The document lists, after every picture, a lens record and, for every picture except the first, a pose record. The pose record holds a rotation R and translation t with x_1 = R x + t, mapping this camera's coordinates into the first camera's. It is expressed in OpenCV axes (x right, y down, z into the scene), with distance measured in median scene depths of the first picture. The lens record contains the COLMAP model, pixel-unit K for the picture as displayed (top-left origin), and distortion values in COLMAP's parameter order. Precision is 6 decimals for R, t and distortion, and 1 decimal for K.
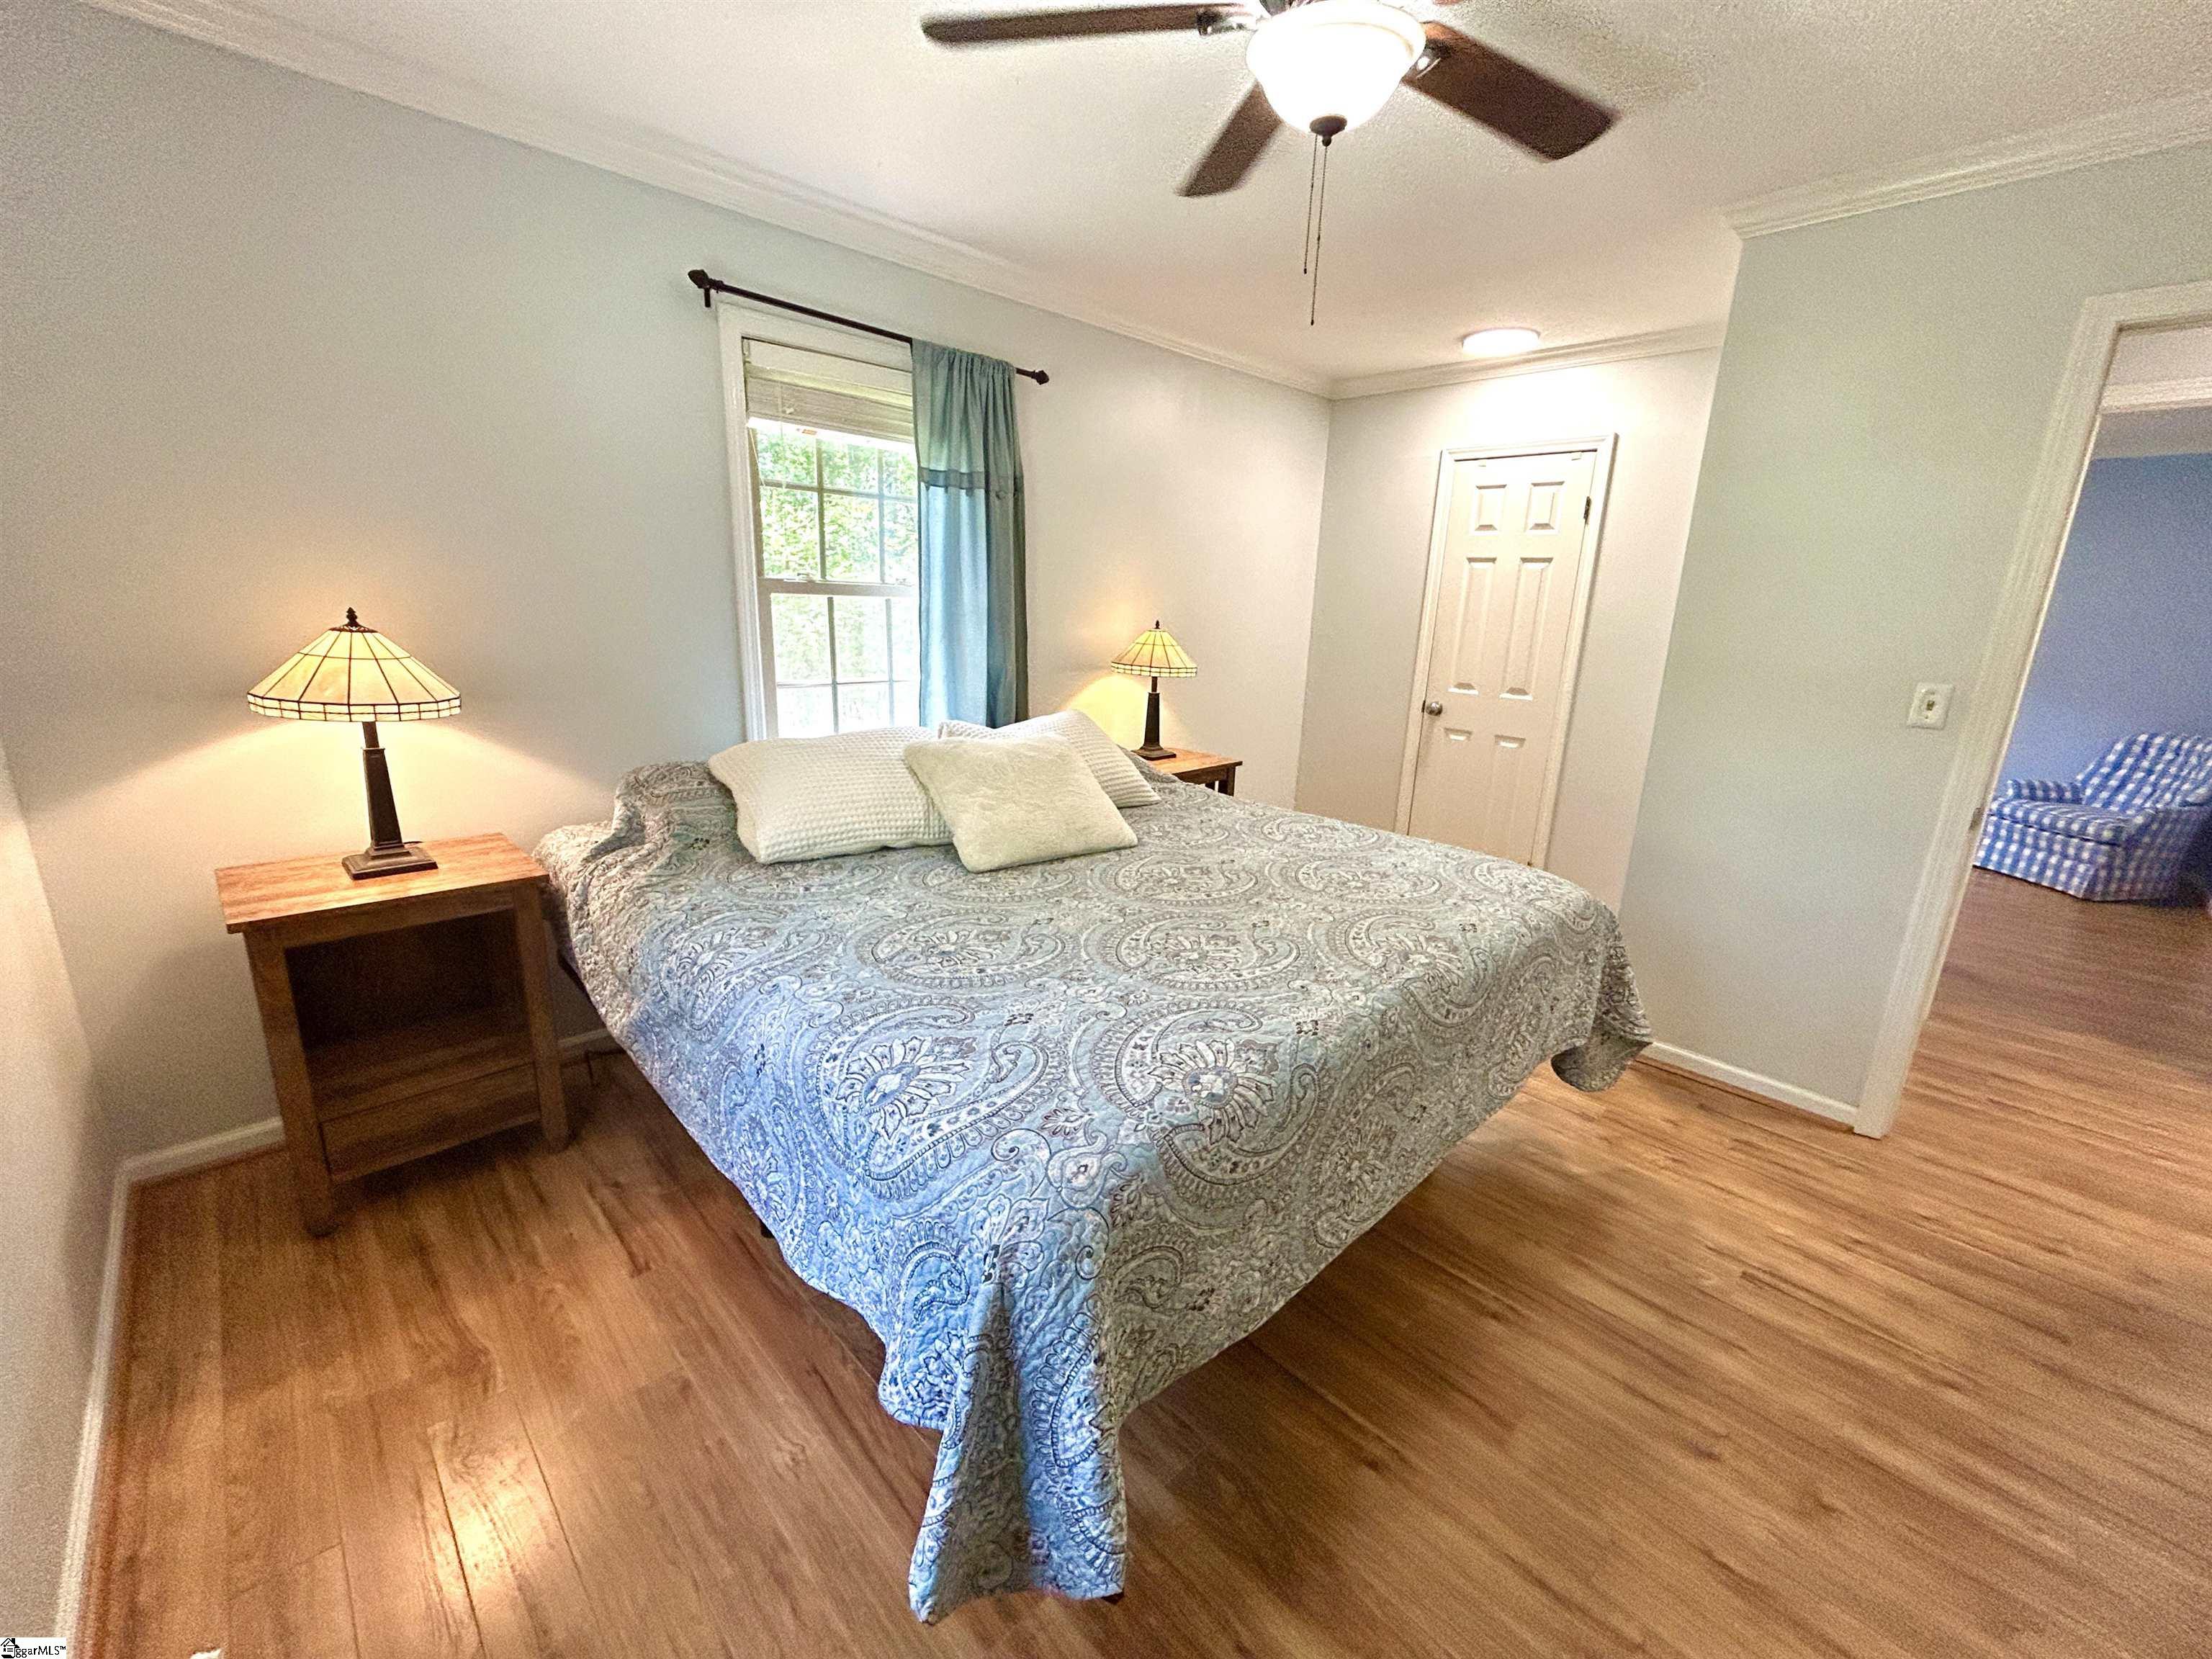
lens RADIAL K [[903.2, 0, 1116.7], [0, 903.2, 825.1], [0, 0, 1]] dist [0.001170, -0.000287]
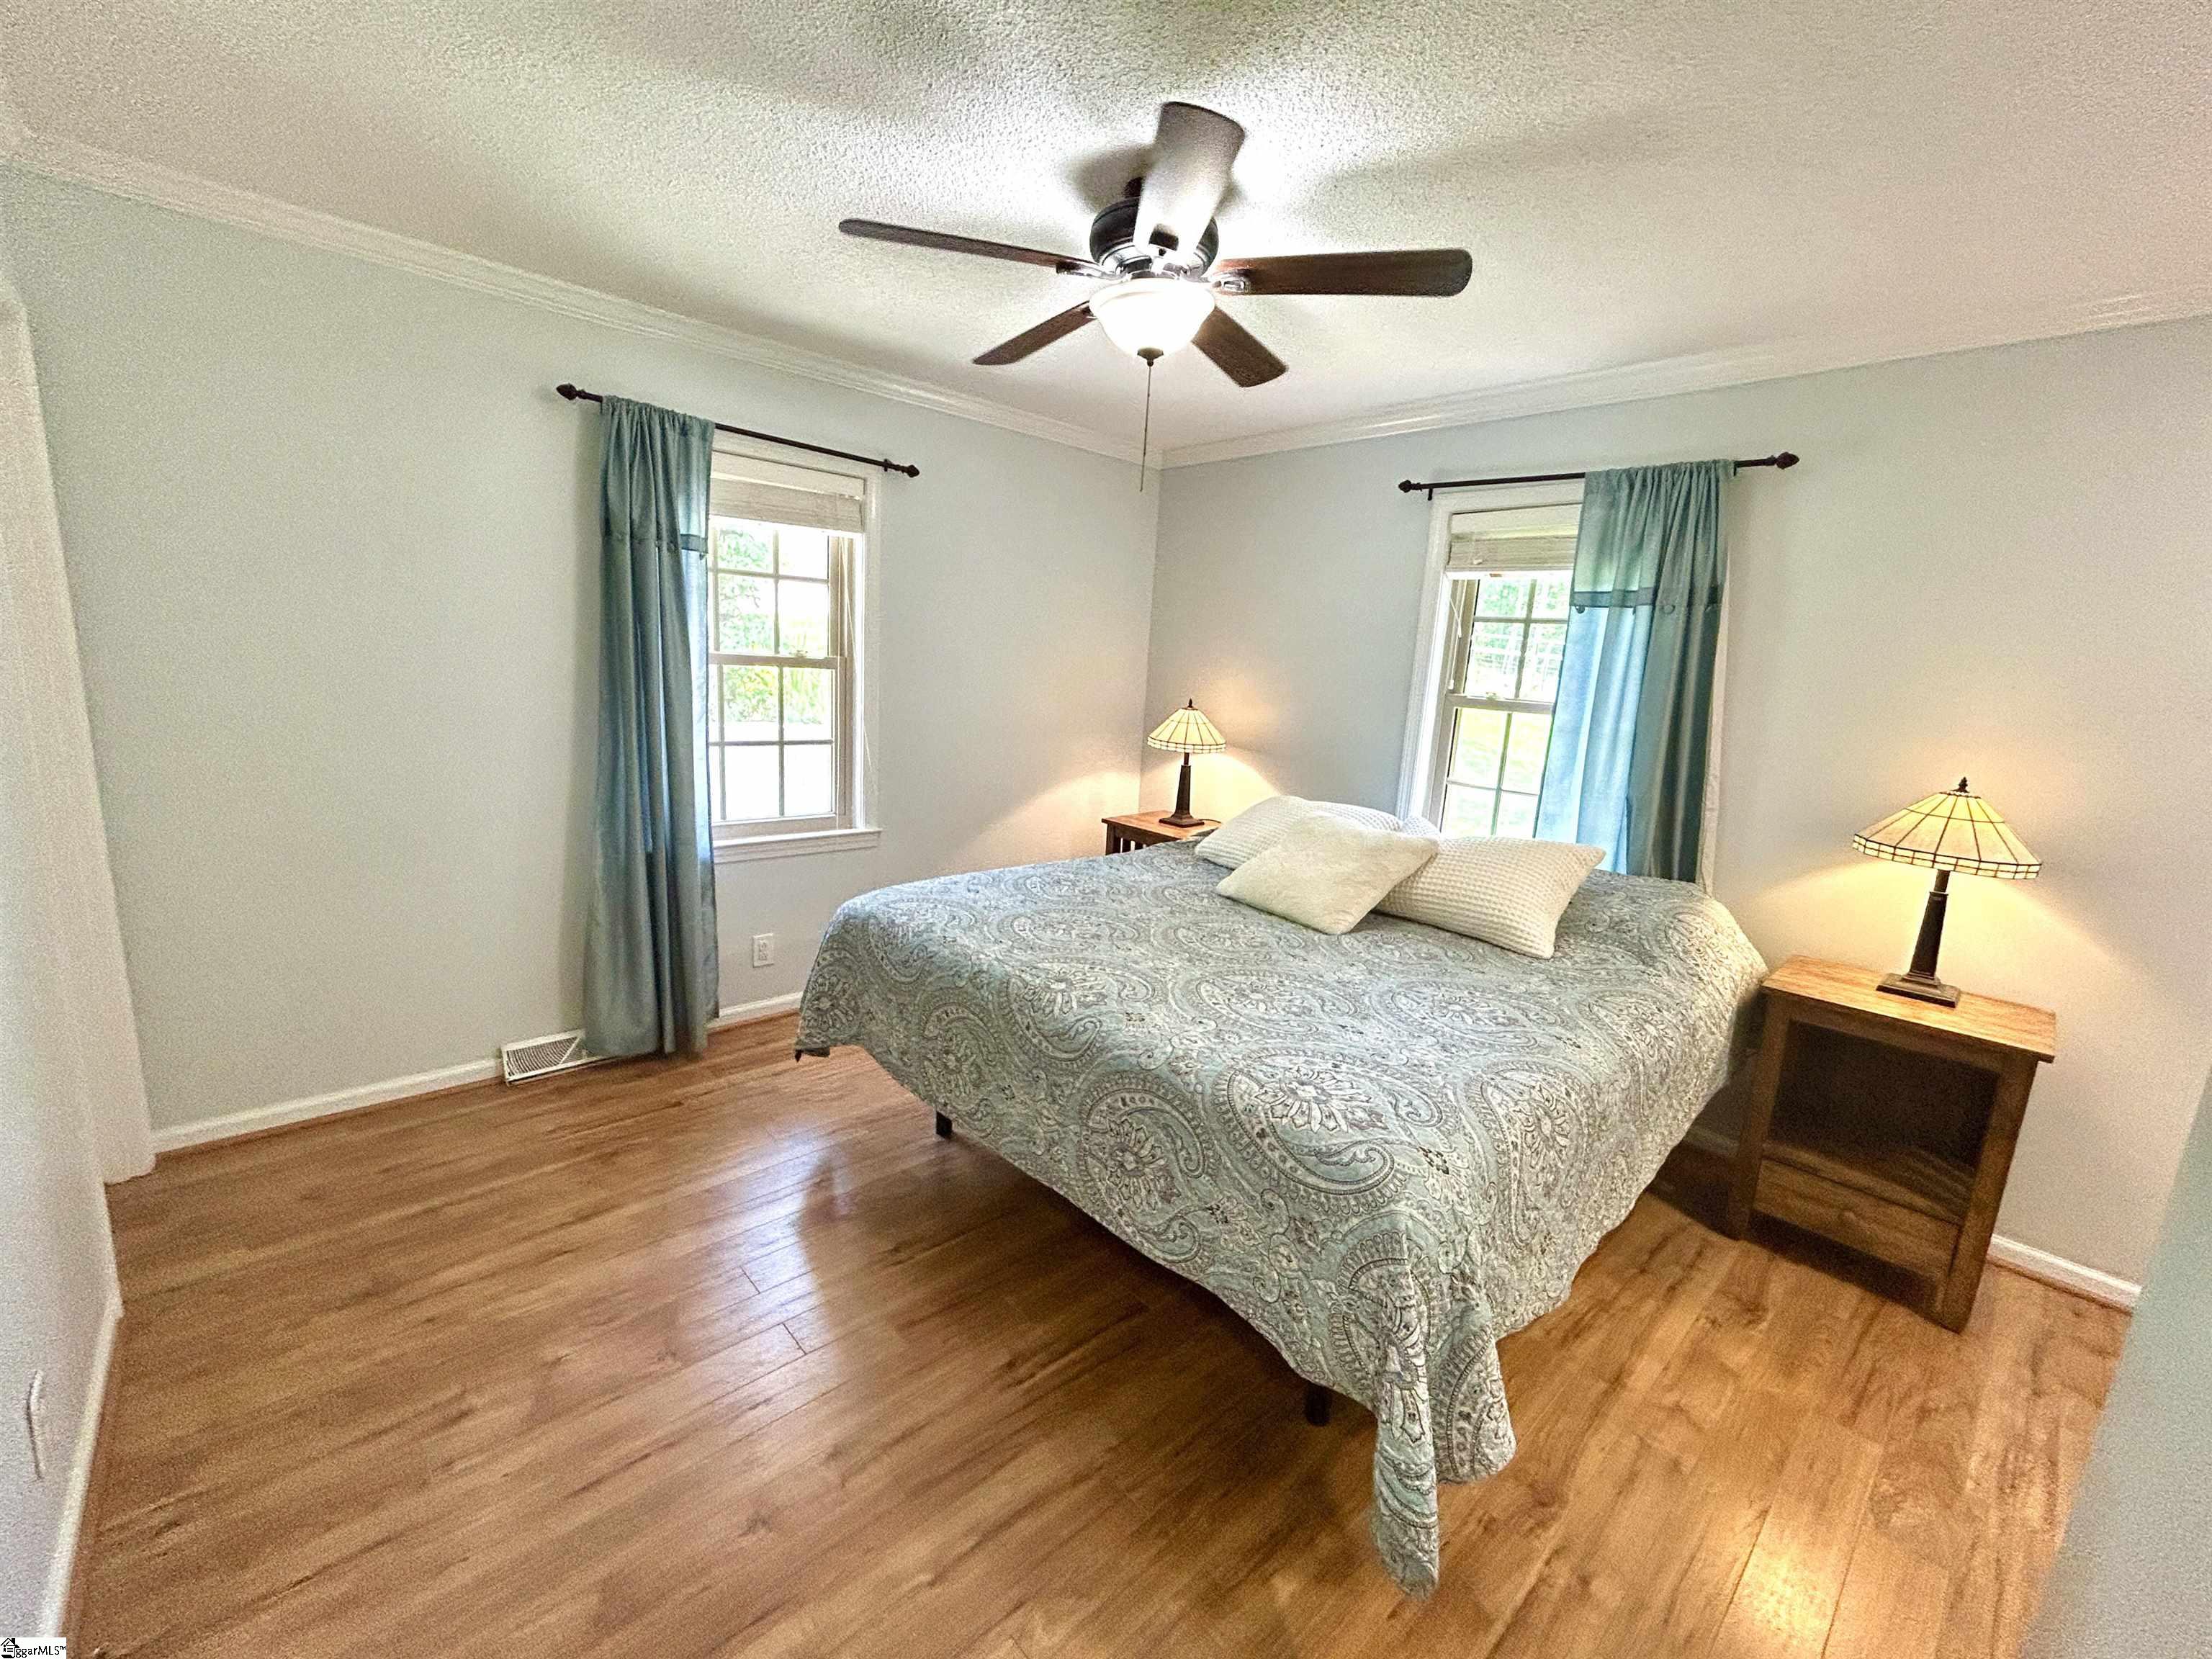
lens RADIAL K [[903.2, 0, 1104.8], [0, 903.2, 826.1], [0, 0, 1]] dist [0.001170, -0.000287]
pose [[-0.030984, 0.145529, -0.988869, 1.099807], [-0.304979, 0.940788, 0.148008, -0.179415], [0.951855, 0.306170, 0.015234, 0.734038]]
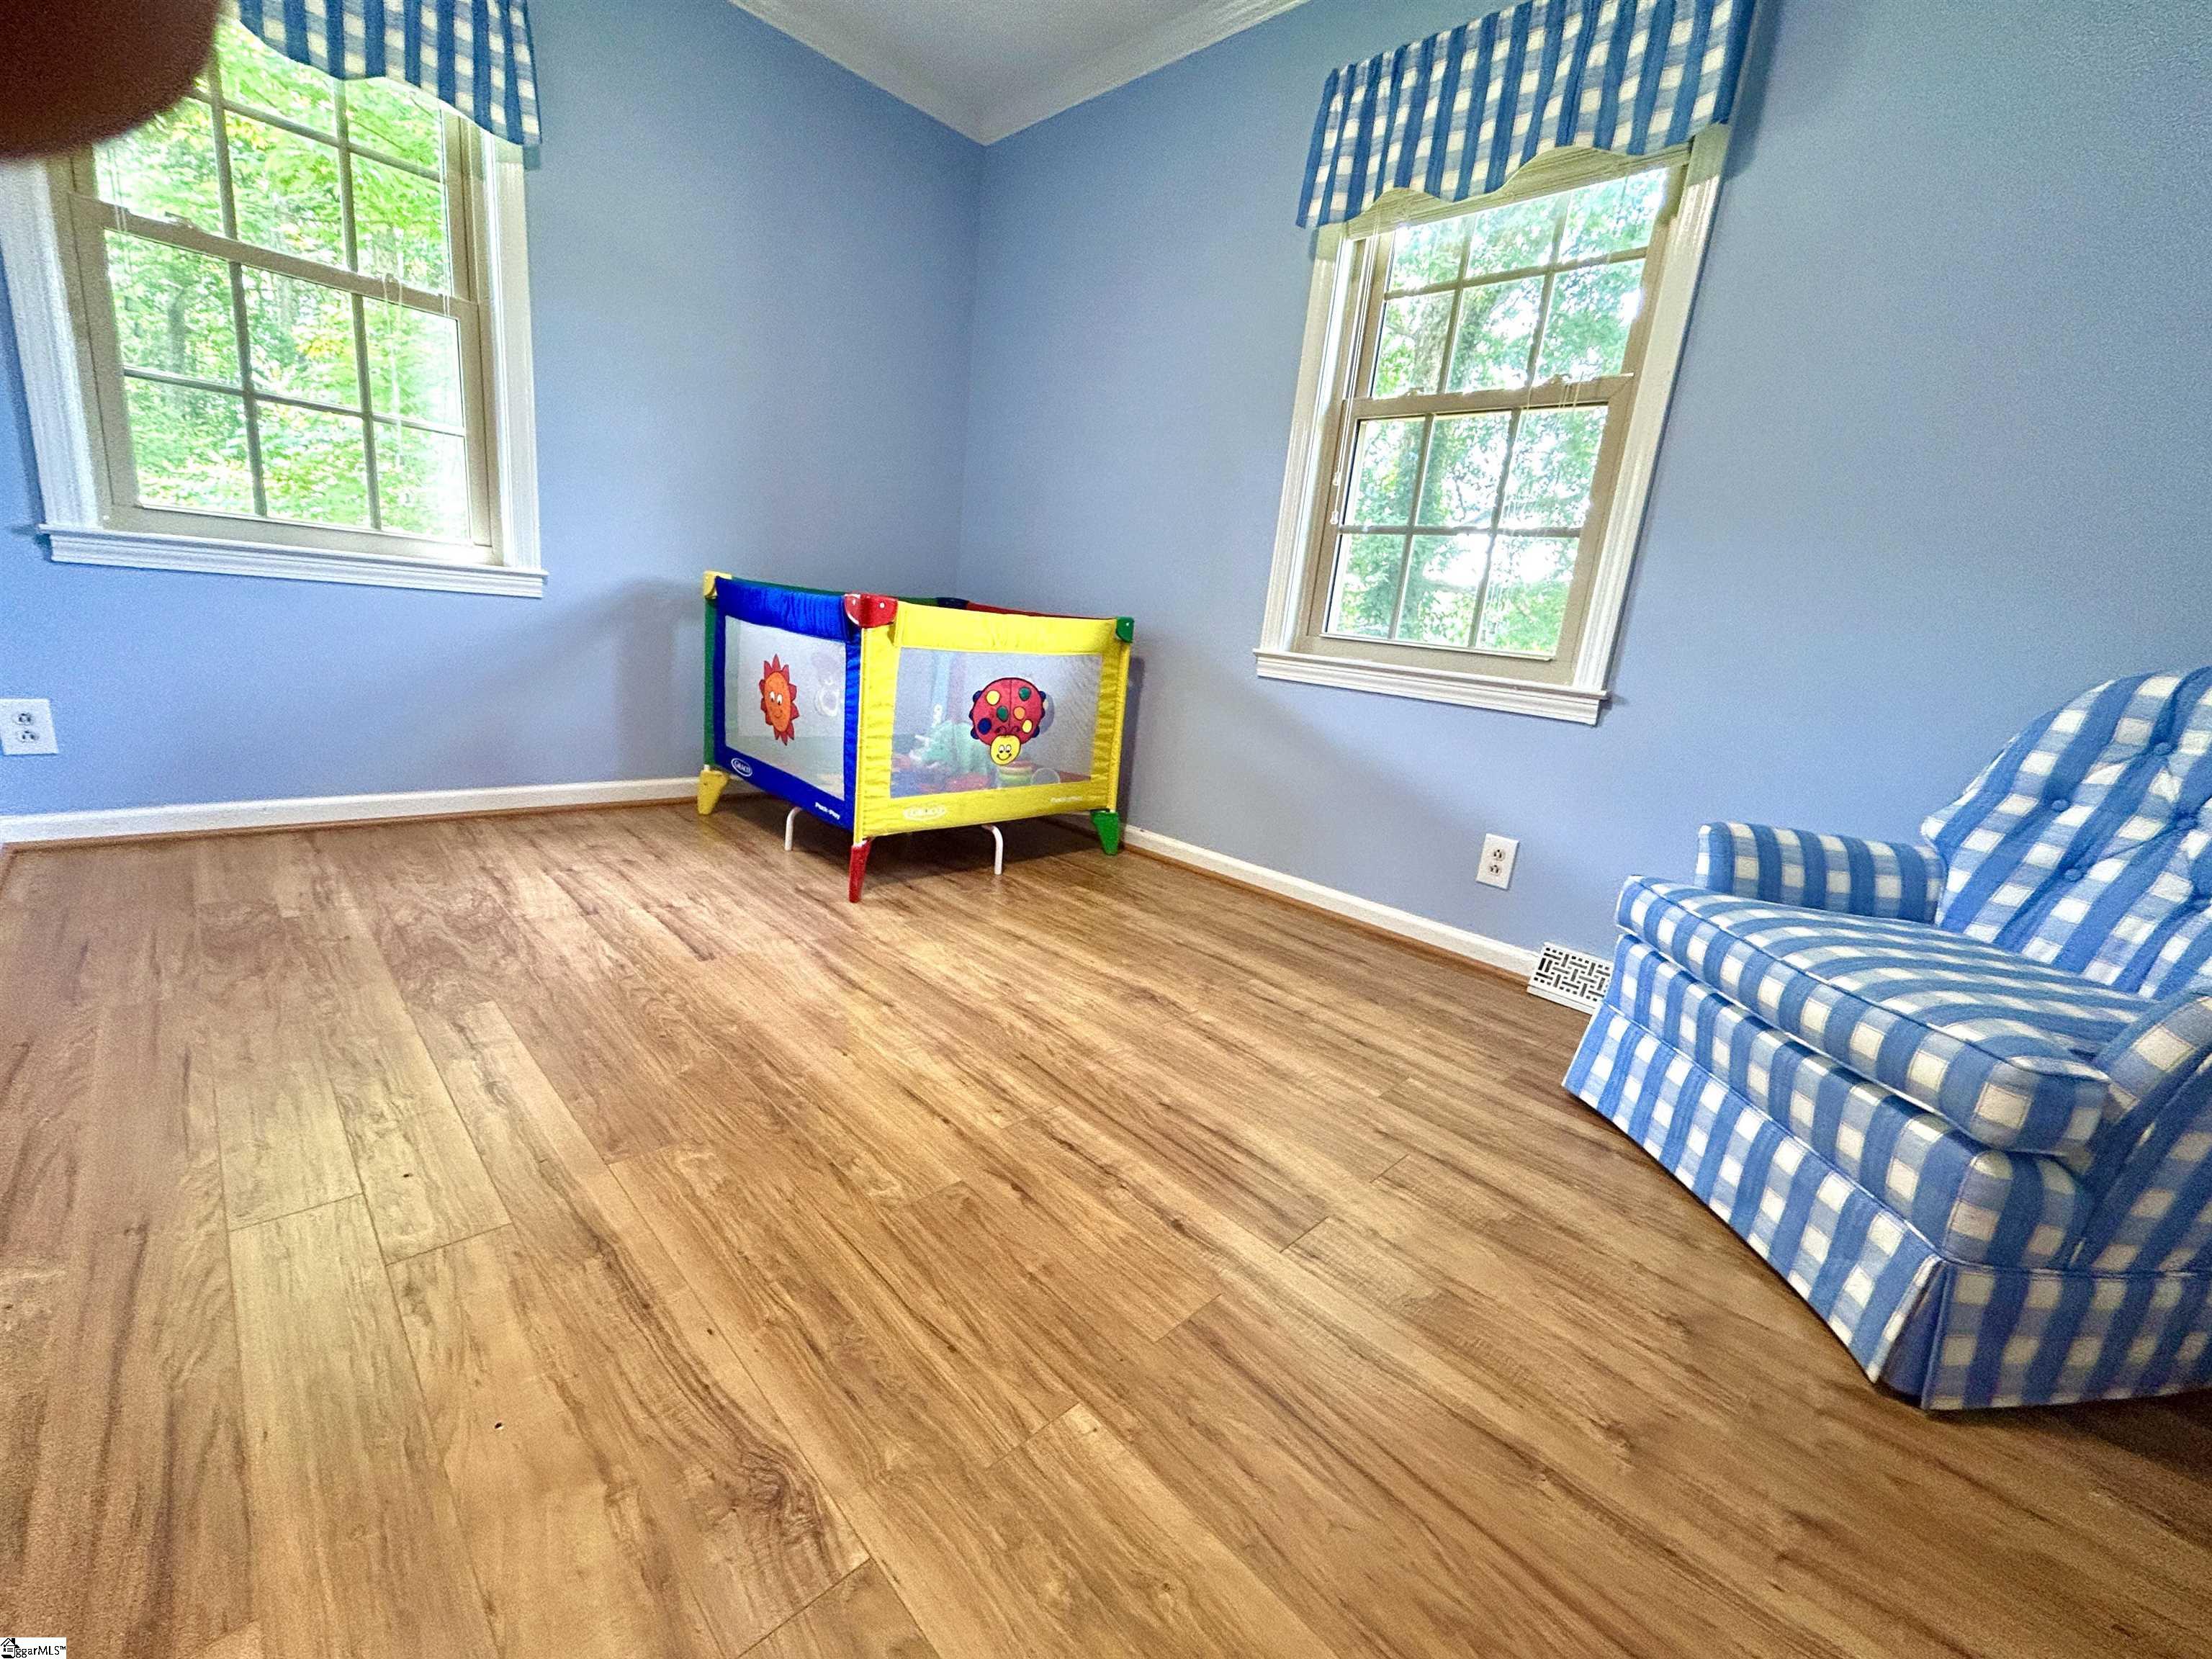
lens RADIAL K [[903.2, 0, 1094.5], [0, 903.2, 828.2], [0, 0, 1]] dist [0.001170, -0.000287]
pose [[0.998114, 0.057232, 0.022203, 1.886234], [-0.056841, 0.998224, -0.017830, -0.077303], [-0.023184, 0.016534, 0.999594, 1.708580]]
